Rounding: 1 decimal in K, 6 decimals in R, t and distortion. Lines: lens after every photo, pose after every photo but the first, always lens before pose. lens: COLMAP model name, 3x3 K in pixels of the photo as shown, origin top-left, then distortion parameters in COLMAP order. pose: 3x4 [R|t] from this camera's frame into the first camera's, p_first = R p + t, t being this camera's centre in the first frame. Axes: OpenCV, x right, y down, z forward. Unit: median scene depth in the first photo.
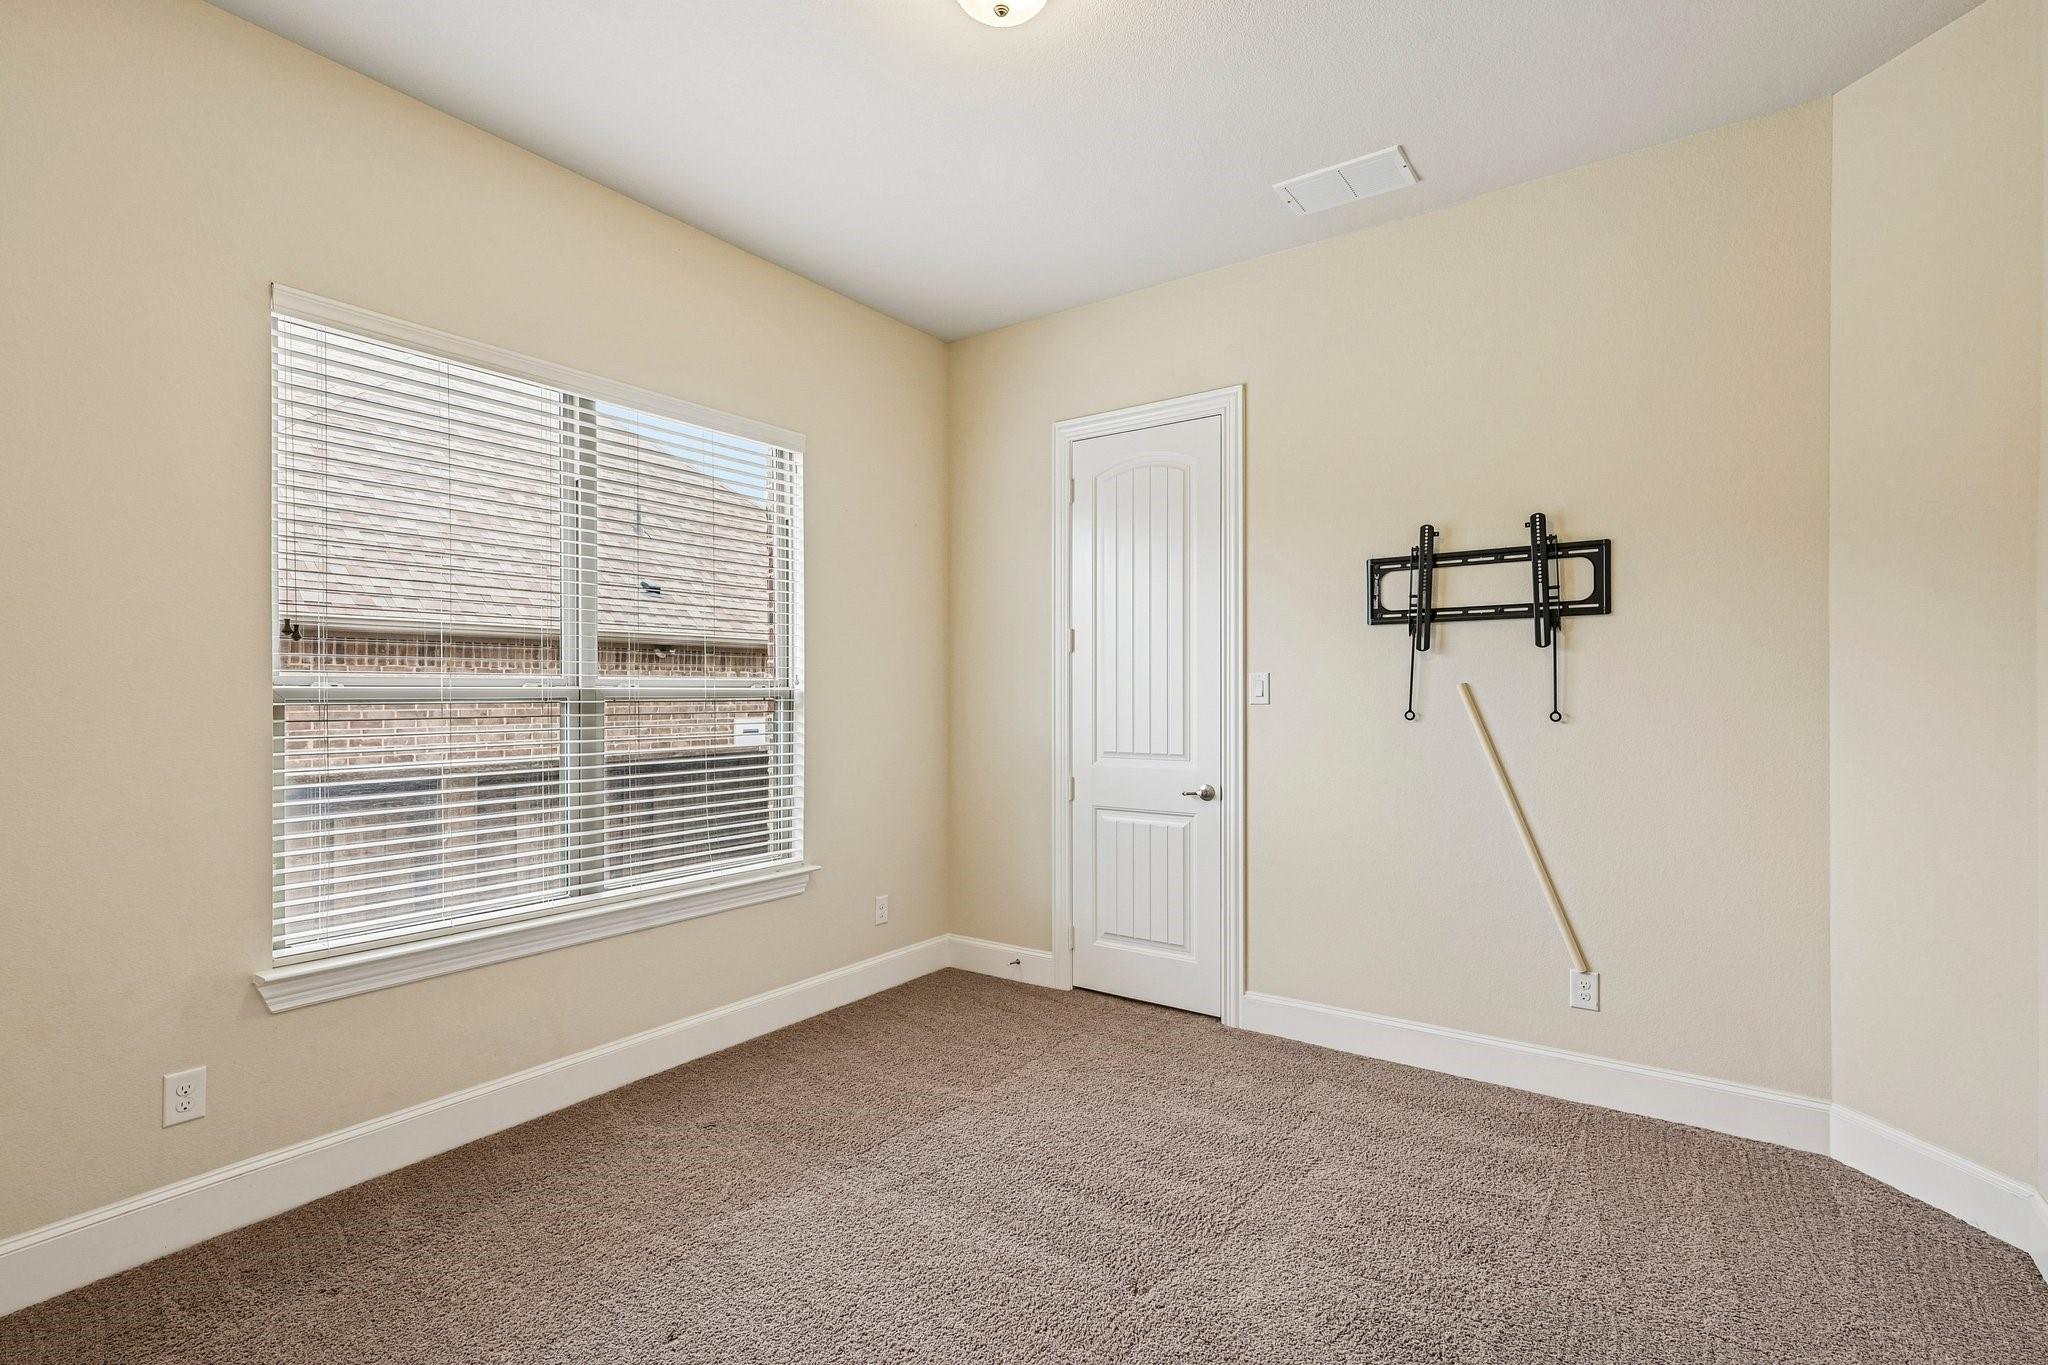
lens RADIAL K [[931.9, 0, 1027.8], [0, 931.9, 684.1], [0, 0, 1]] dist [0.002018, 0.000207]
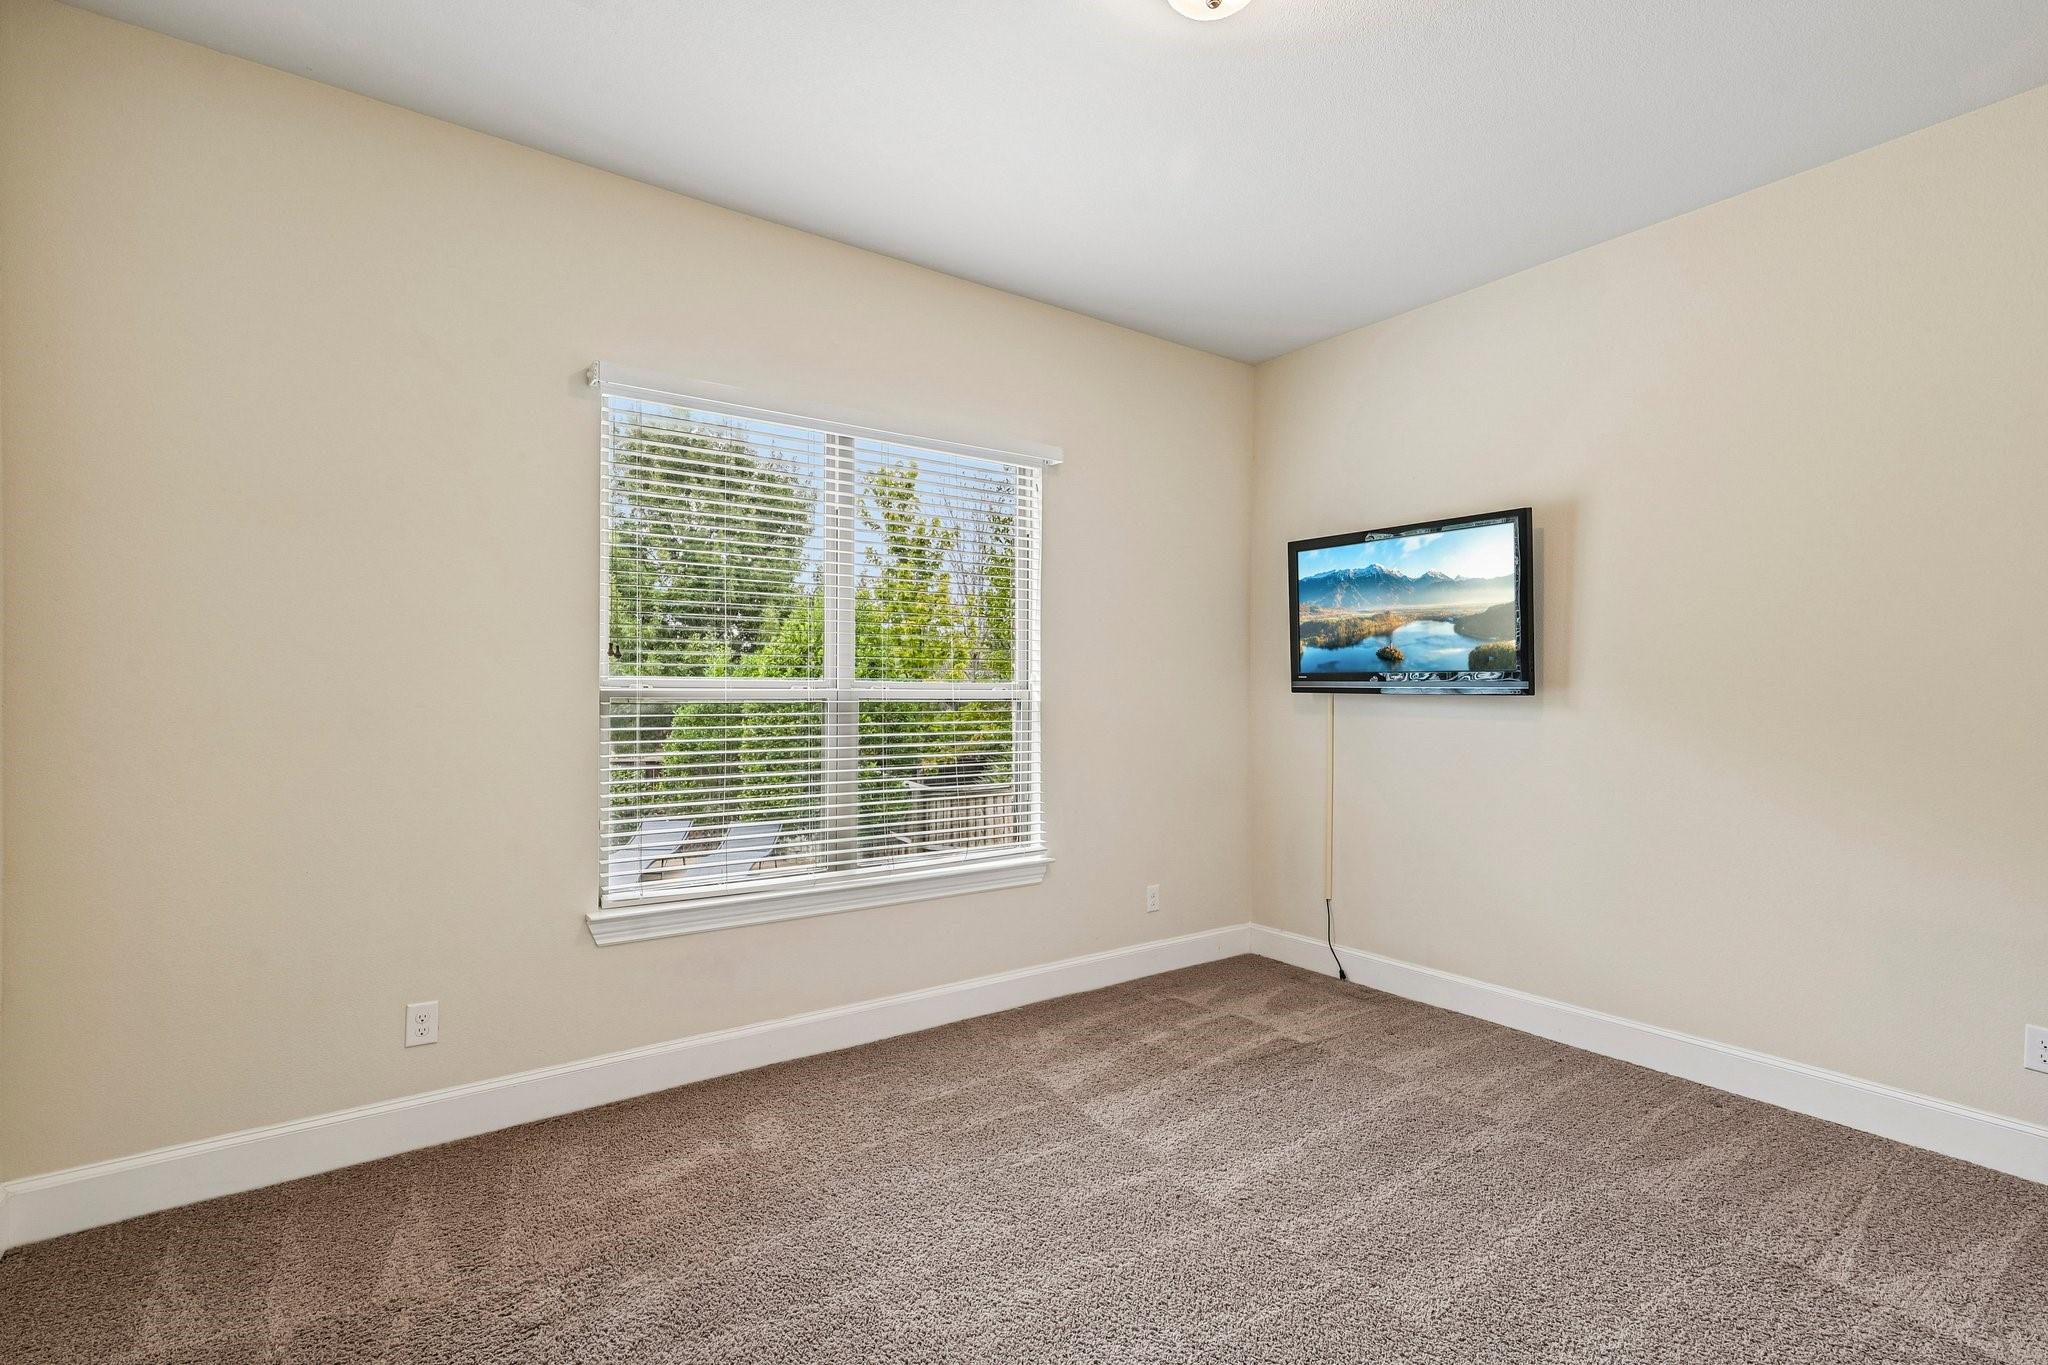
lens RADIAL K [[814.5, 0, 1023.3], [0, 814.5, 697.4], [0, 0, 1]] dist [0.000568, 0.000178]
pose [[0.923358, 0.004677, -0.383913, 0.112731], [0.000047, 0.999924, 0.012294, 0.000968], [0.383941, -0.011370, 0.923288, 0.158542]]
